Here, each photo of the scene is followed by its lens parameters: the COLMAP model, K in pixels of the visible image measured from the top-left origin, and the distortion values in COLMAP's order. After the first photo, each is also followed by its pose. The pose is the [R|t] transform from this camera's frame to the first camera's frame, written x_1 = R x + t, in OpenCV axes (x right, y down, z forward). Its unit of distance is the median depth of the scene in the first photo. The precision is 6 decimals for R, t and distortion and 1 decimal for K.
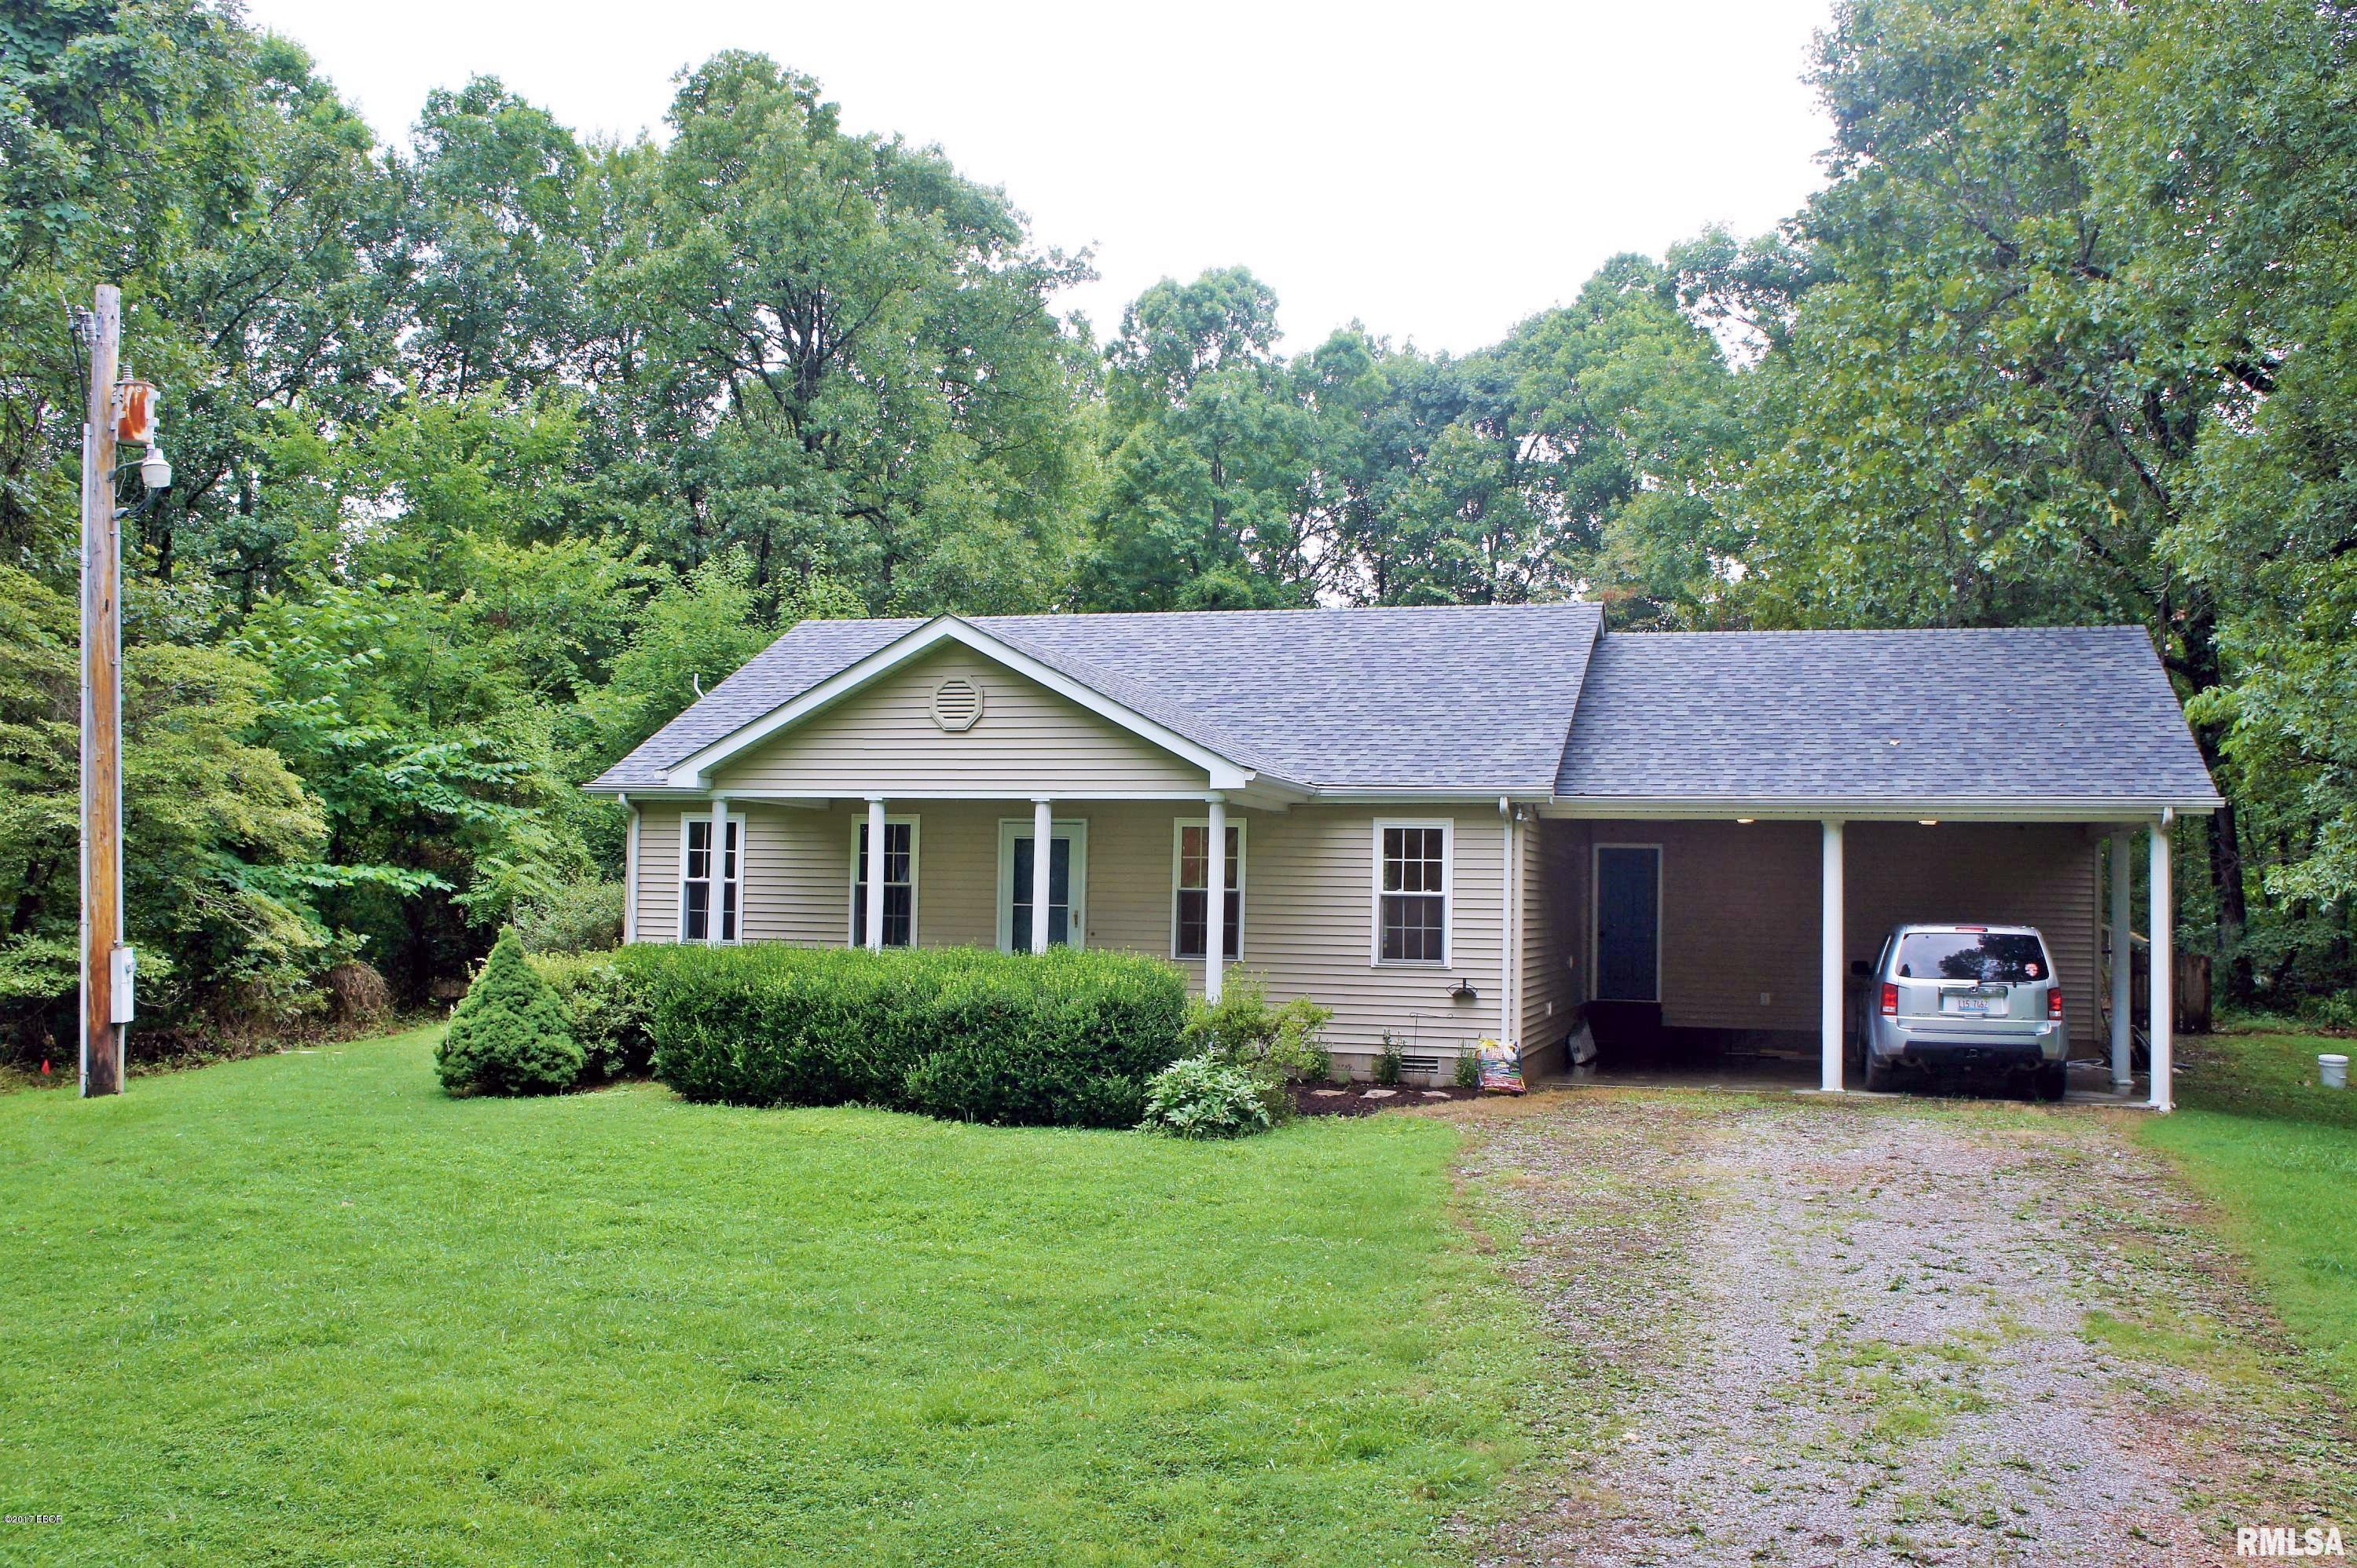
lens RADIAL K [[2025.8, 0, 1173.7], [0, 2025.8, 818.5], [0, 0, 1]] dist [-0.105789, 0.003464]
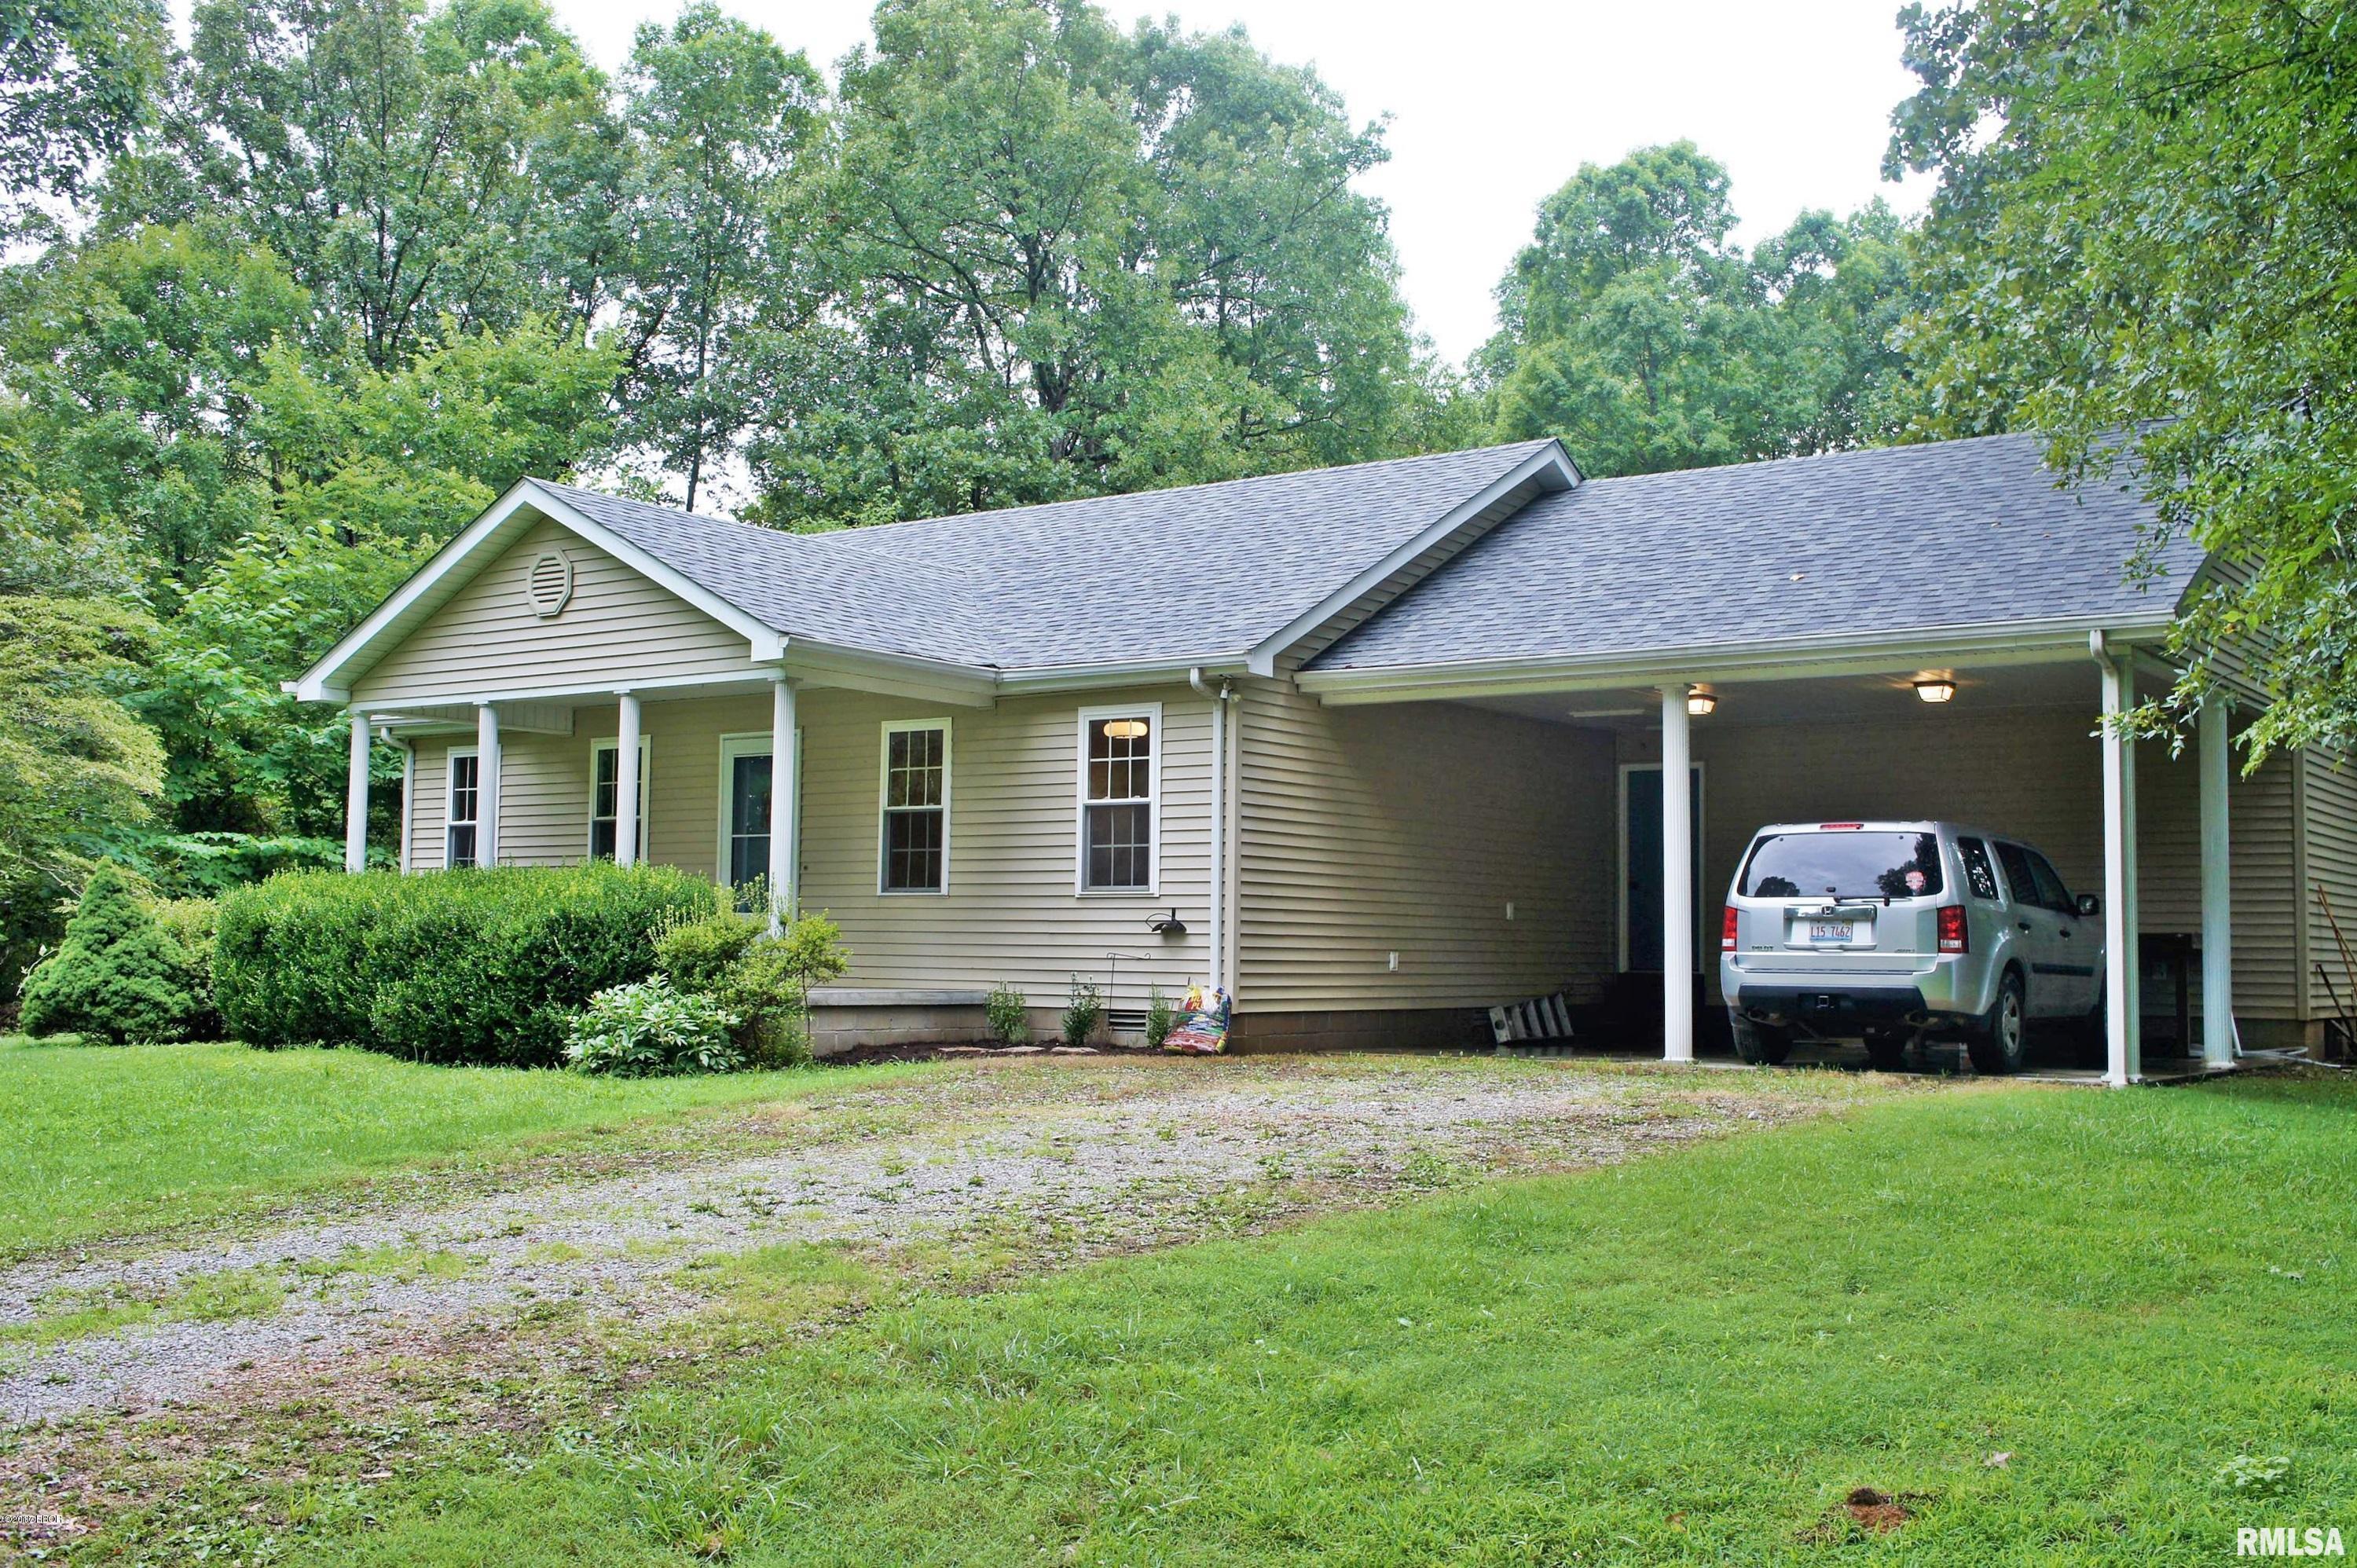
lens RADIAL K [[2348.5, 0, 1178.5], [0, 2348.5, 784.0], [0, 0, 1]] dist [-0.081003, 0.181731]
pose [[0.949693, -0.030527, -0.311690, 0.428562], [0.019035, 0.999025, -0.039846, 0.067964], [0.312603, 0.031909, 0.949348, 0.151065]]
